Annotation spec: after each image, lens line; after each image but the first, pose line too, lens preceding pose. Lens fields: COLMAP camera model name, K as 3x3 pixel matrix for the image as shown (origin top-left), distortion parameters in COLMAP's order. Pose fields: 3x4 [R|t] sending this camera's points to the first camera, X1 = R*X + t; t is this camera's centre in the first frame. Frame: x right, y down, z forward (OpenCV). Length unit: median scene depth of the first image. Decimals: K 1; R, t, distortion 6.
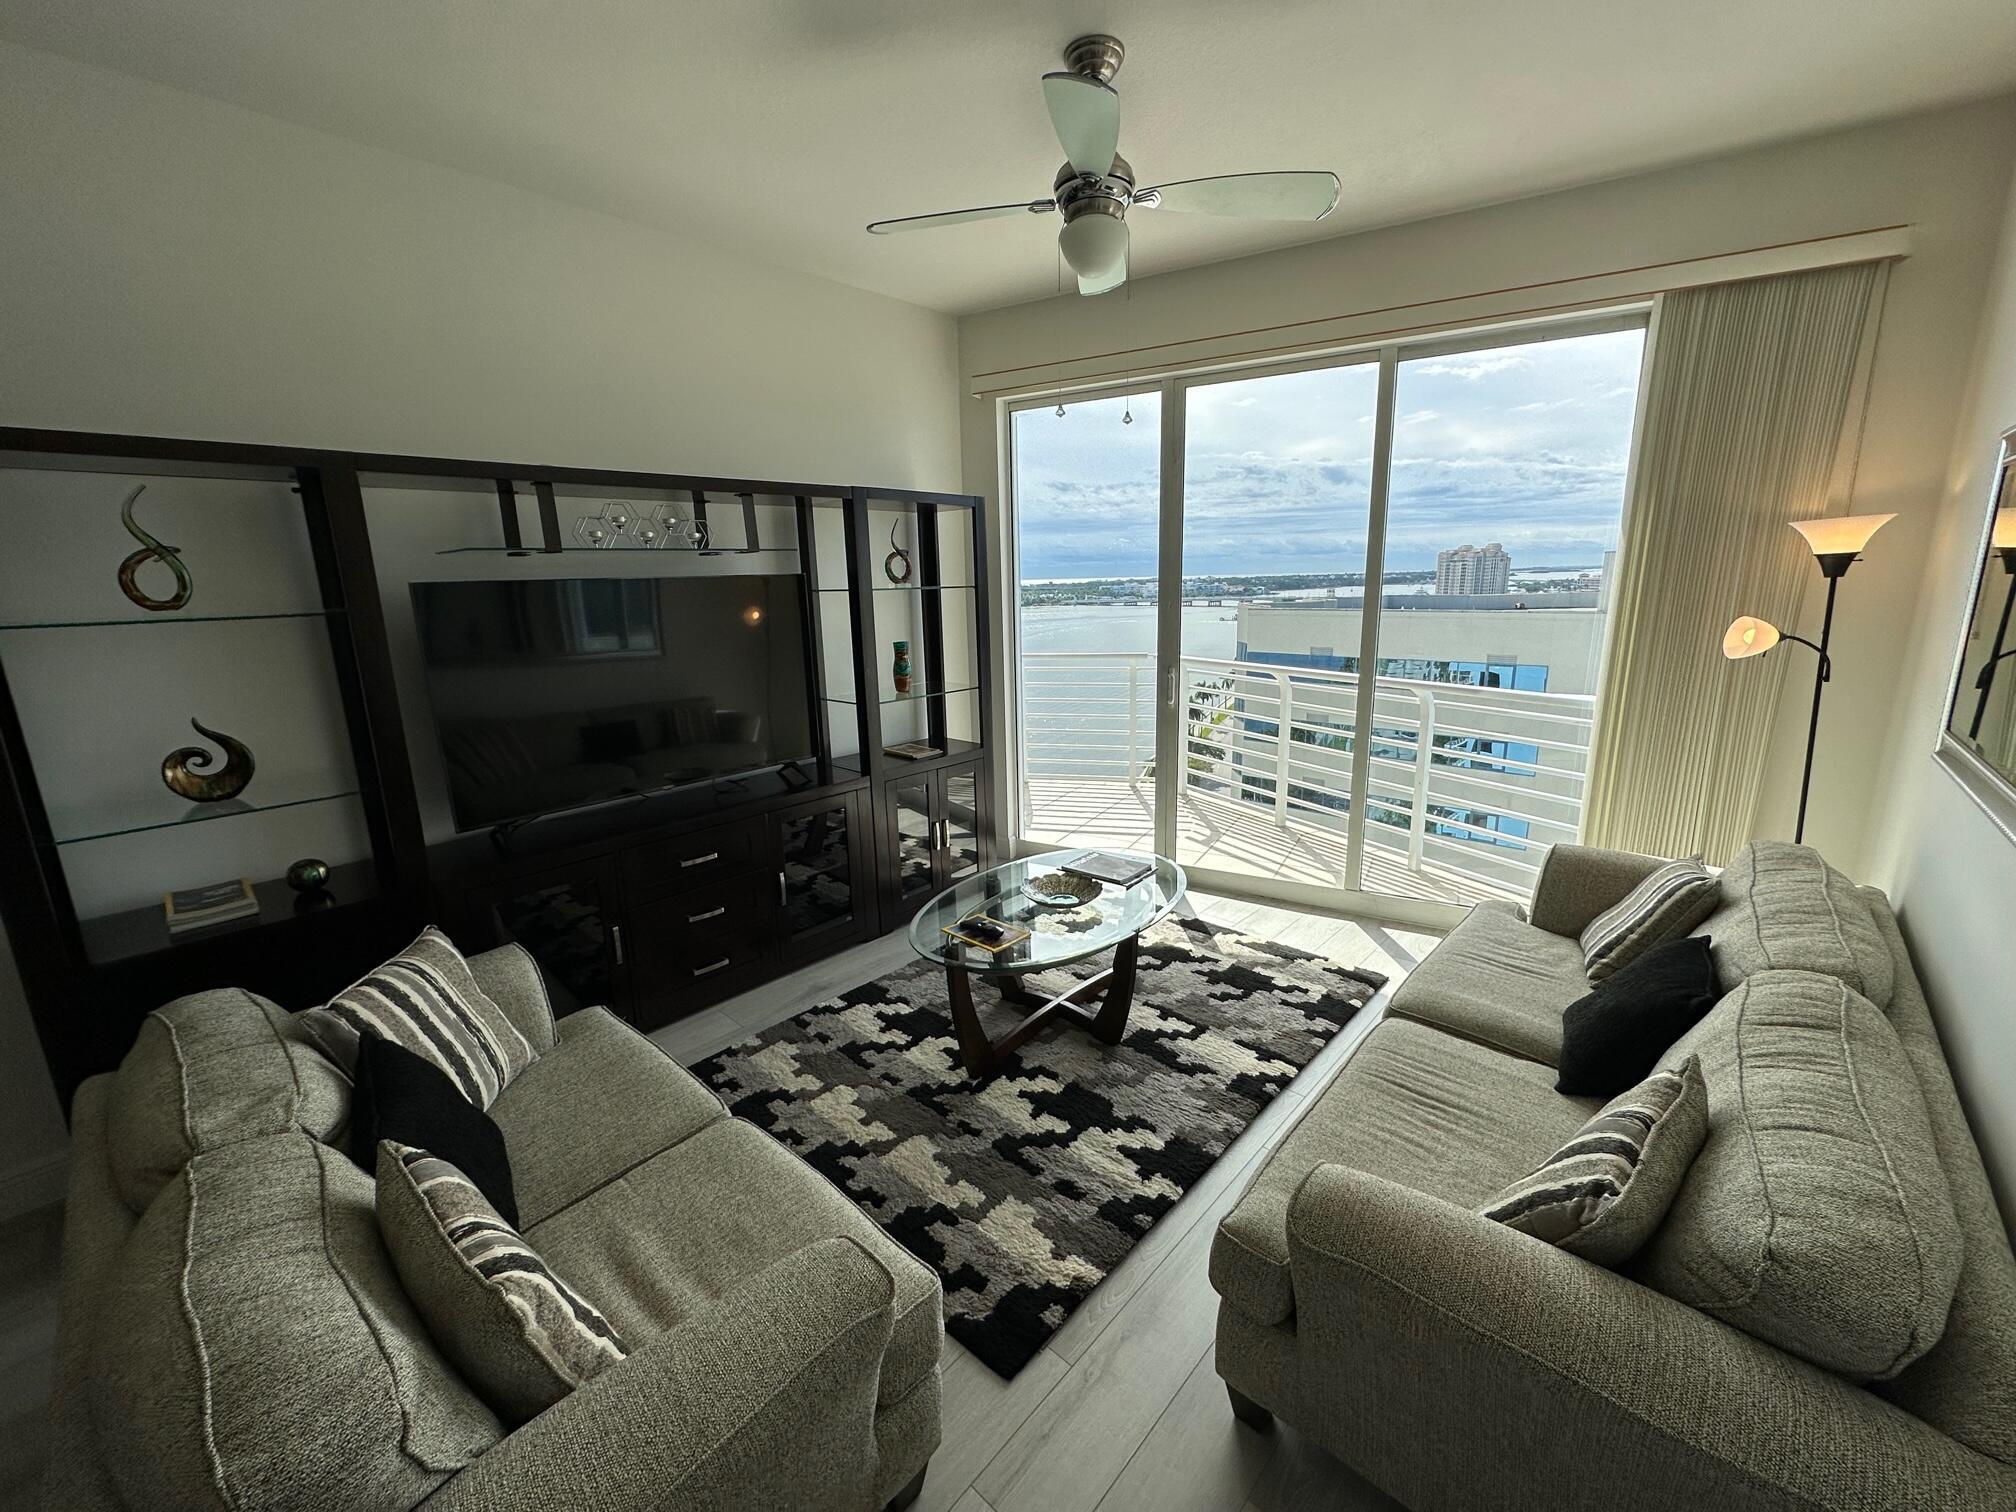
lens RADIAL K [[802.7, 0, 1009.7], [0, 802.7, 753.6], [0, 0, 1]] dist [-0.002641, 0.000832]
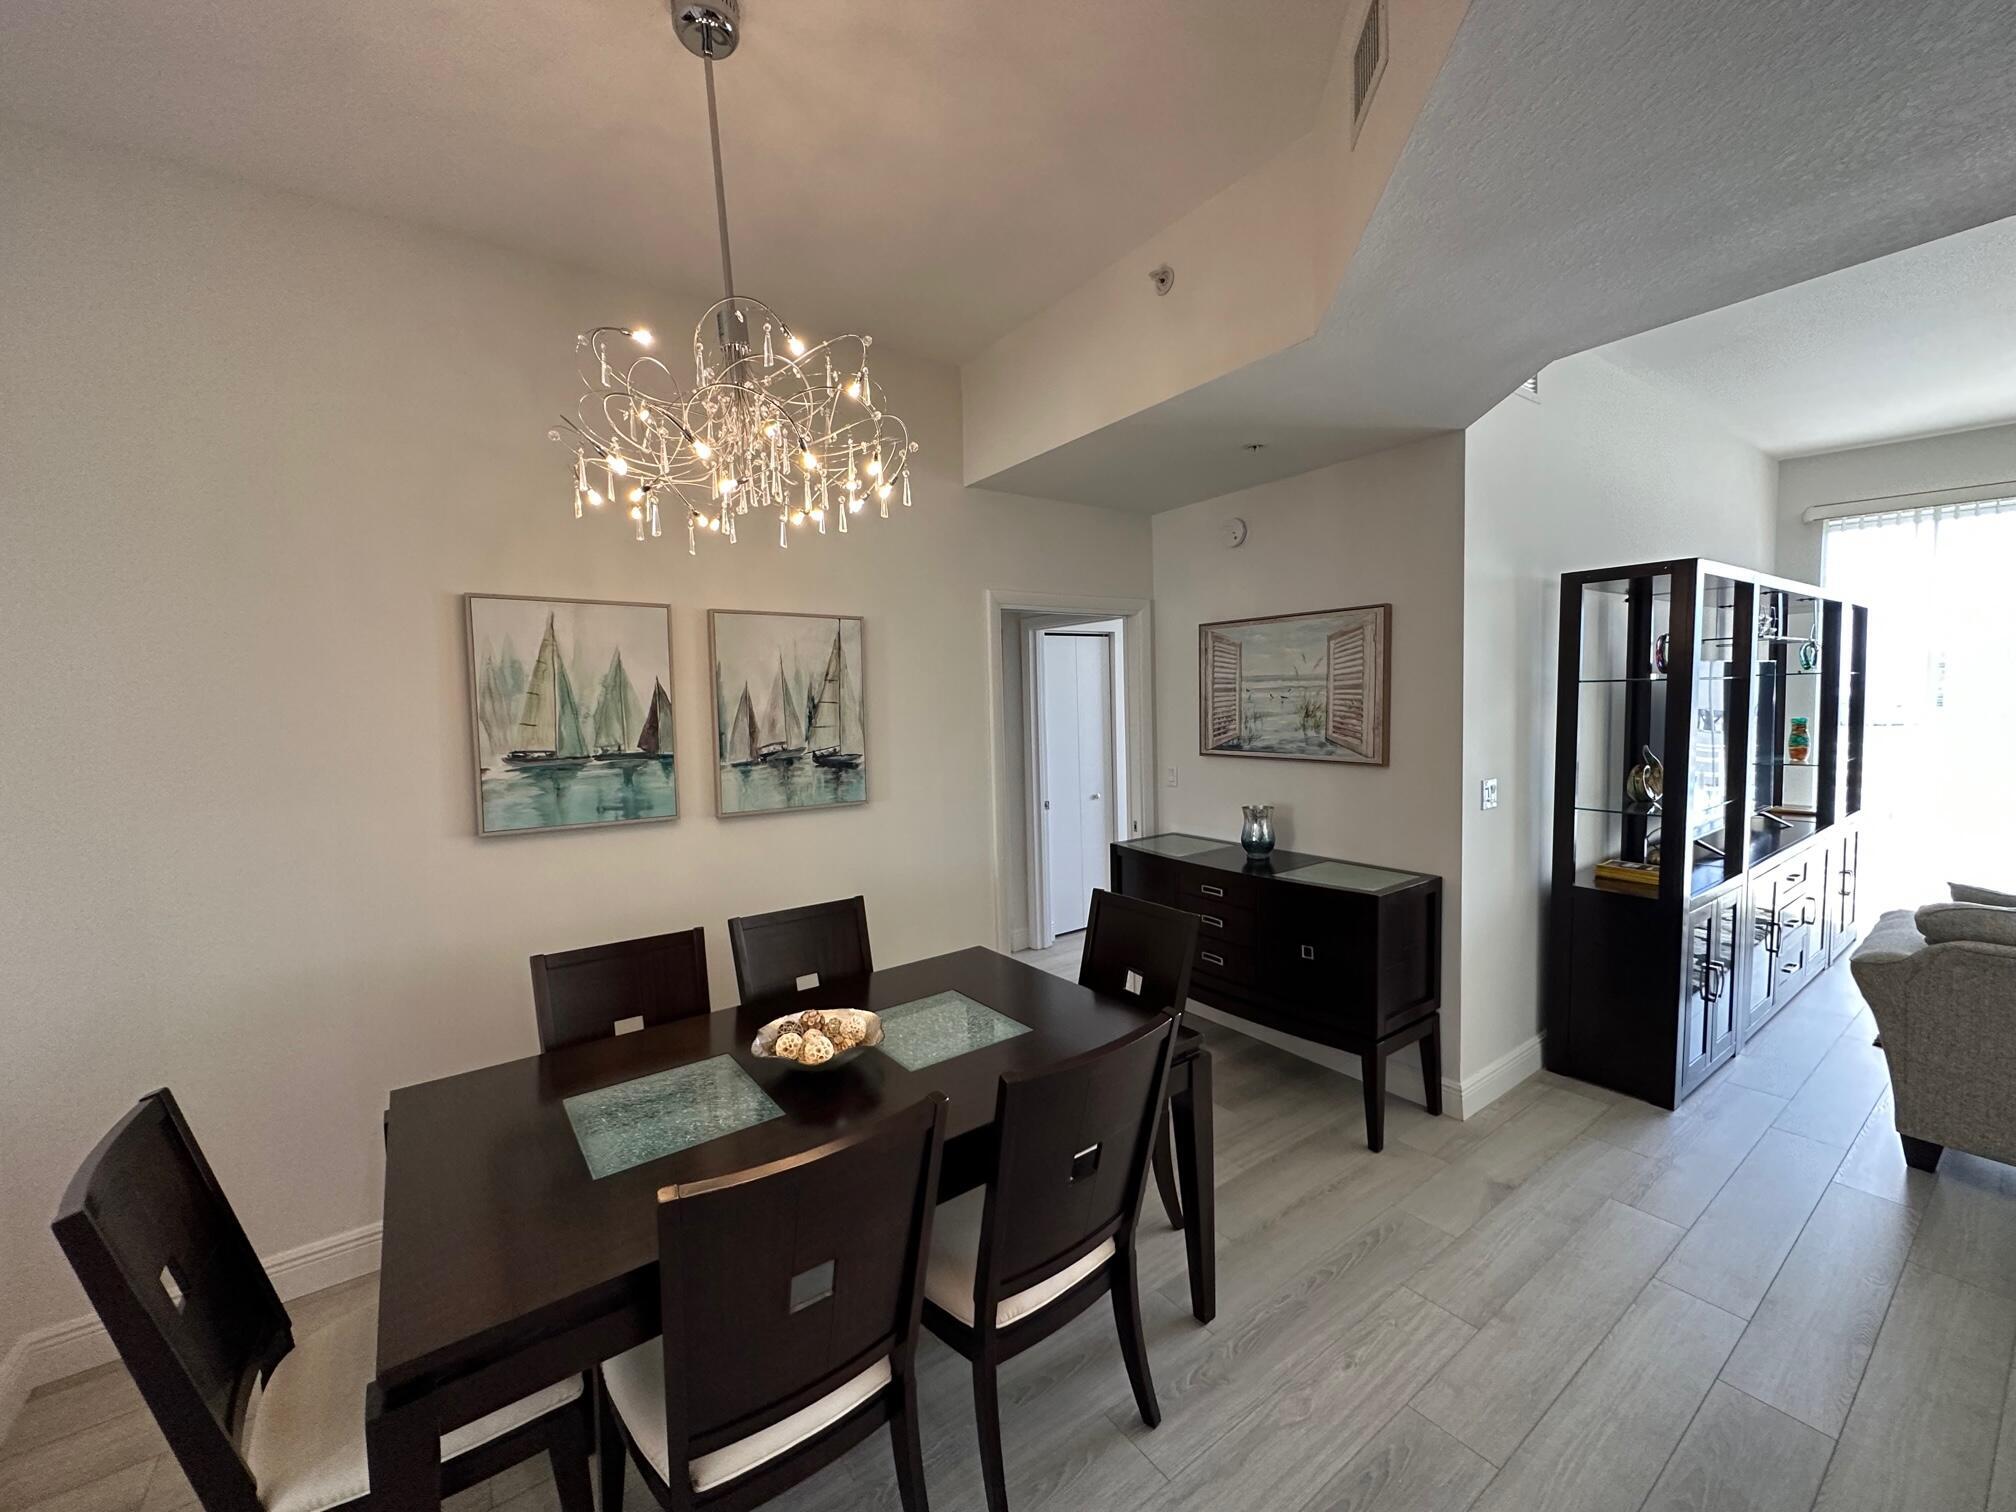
lens RADIAL K [[802.7, 0, 1009.6], [0, 802.7, 761.3], [0, 0, 1]] dist [-0.002641, 0.000832]
pose [[0.978452, 0.009936, -0.206236, -1.597369], [-0.038215, 0.990300, -0.133591, 0.197146], [0.202908, 0.138593, 0.969340, -0.597439]]
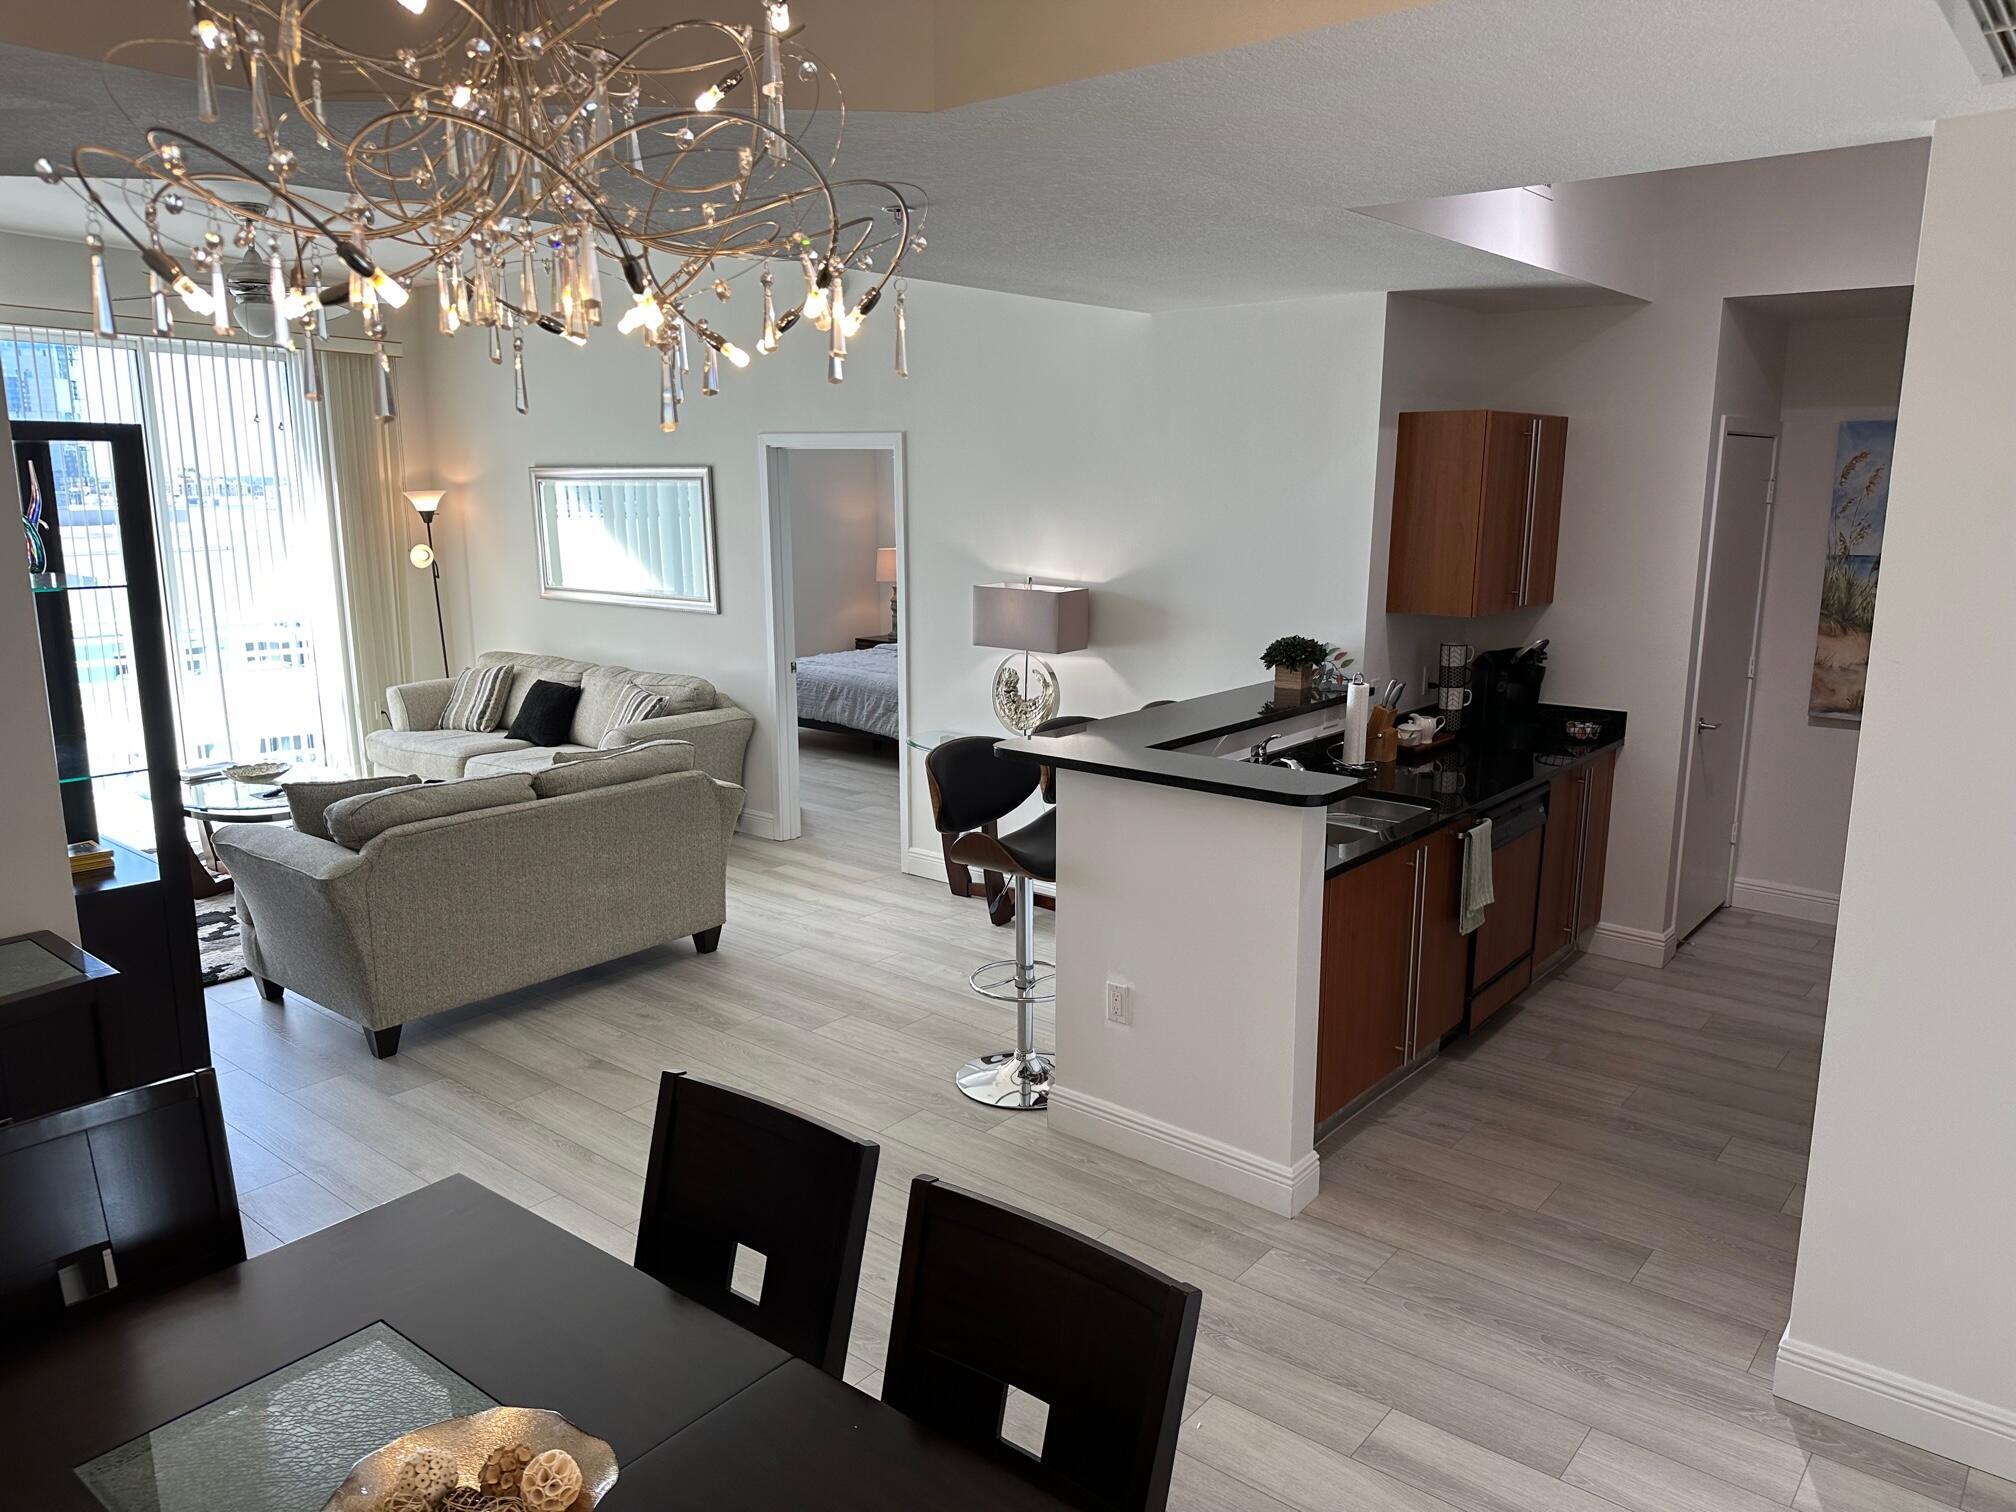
lens RADIAL K [[1405.4, 0, 1013.0], [0, 1405.4, 768.1], [0, 0, 1]] dist [0.070185, -0.095204]
pose [[-0.059831, -0.181149, 0.981634, -2.465861], [0.216230, 0.957694, 0.189911, -0.005124], [-0.974508, 0.223621, -0.018130, -0.154846]]
